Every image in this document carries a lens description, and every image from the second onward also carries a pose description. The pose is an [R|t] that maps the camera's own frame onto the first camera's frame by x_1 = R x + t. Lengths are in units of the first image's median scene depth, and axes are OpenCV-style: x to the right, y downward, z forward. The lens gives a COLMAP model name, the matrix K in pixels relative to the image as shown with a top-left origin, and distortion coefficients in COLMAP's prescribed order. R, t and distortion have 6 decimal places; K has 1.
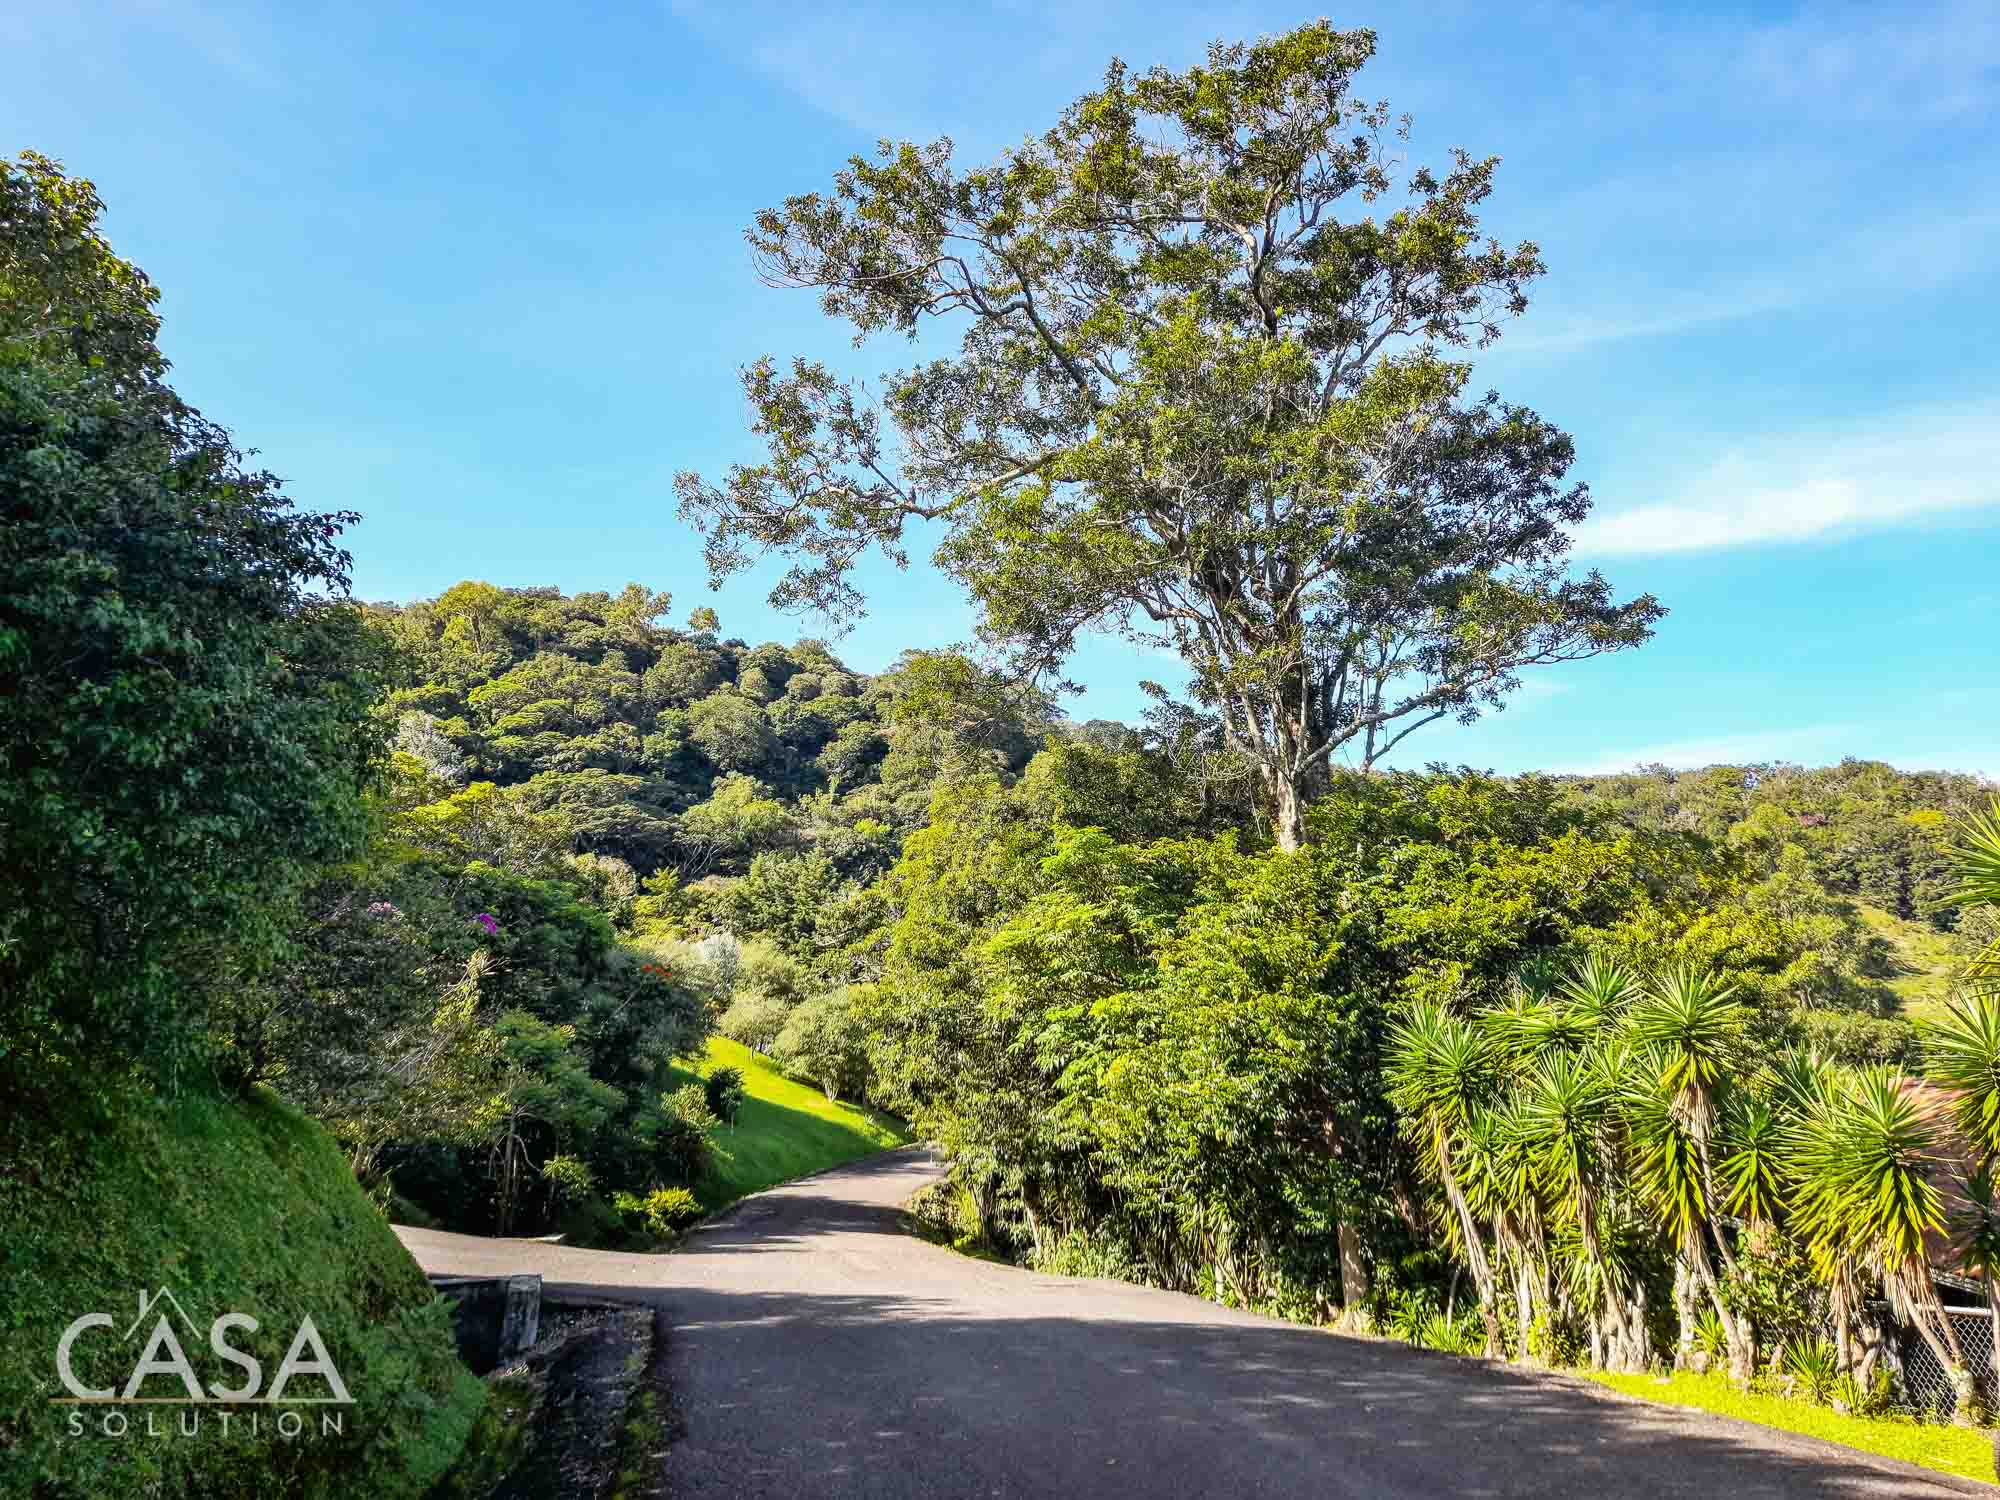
lens RADIAL K [[1469.8, 0, 987.8], [0, 1469.8, 790.2], [0, 0, 1]] dist [0.056703, -0.071422]
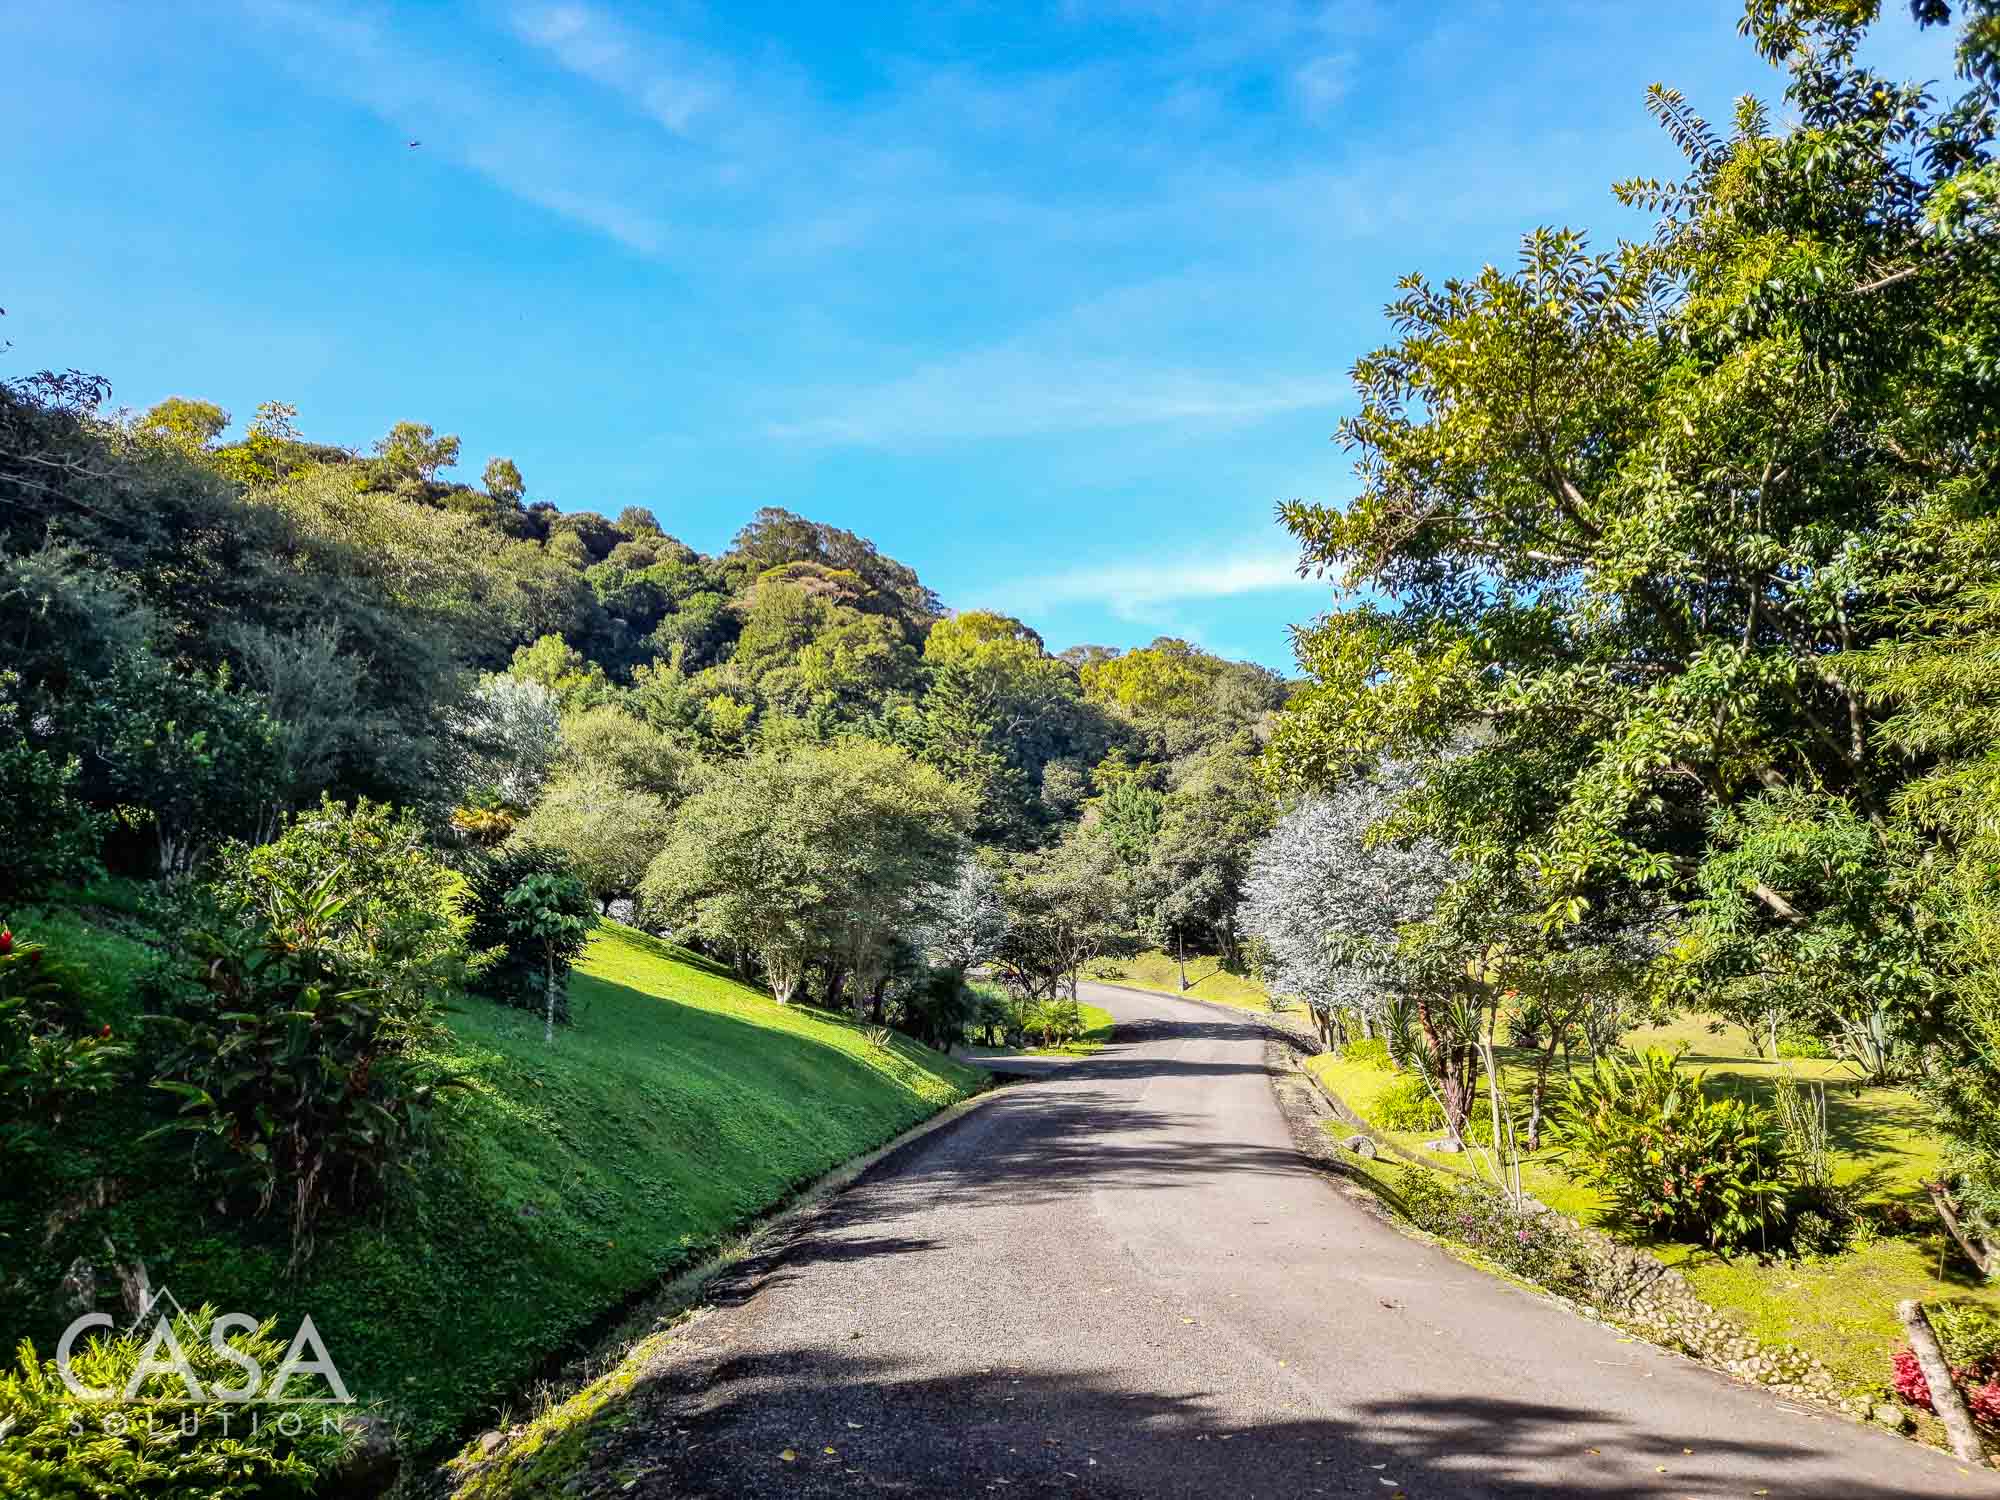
lens RADIAL K [[1469.8, 0, 987.8], [0, 1469.8, 790.2], [0, 0, 1]] dist [0.056703, -0.071422]
pose [[0.992439, 0.003047, 0.122701, -0.034896], [-0.004728, 0.999899, 0.013416, 0.049970], [-0.122648, -0.013895, 0.992353, 0.197938]]
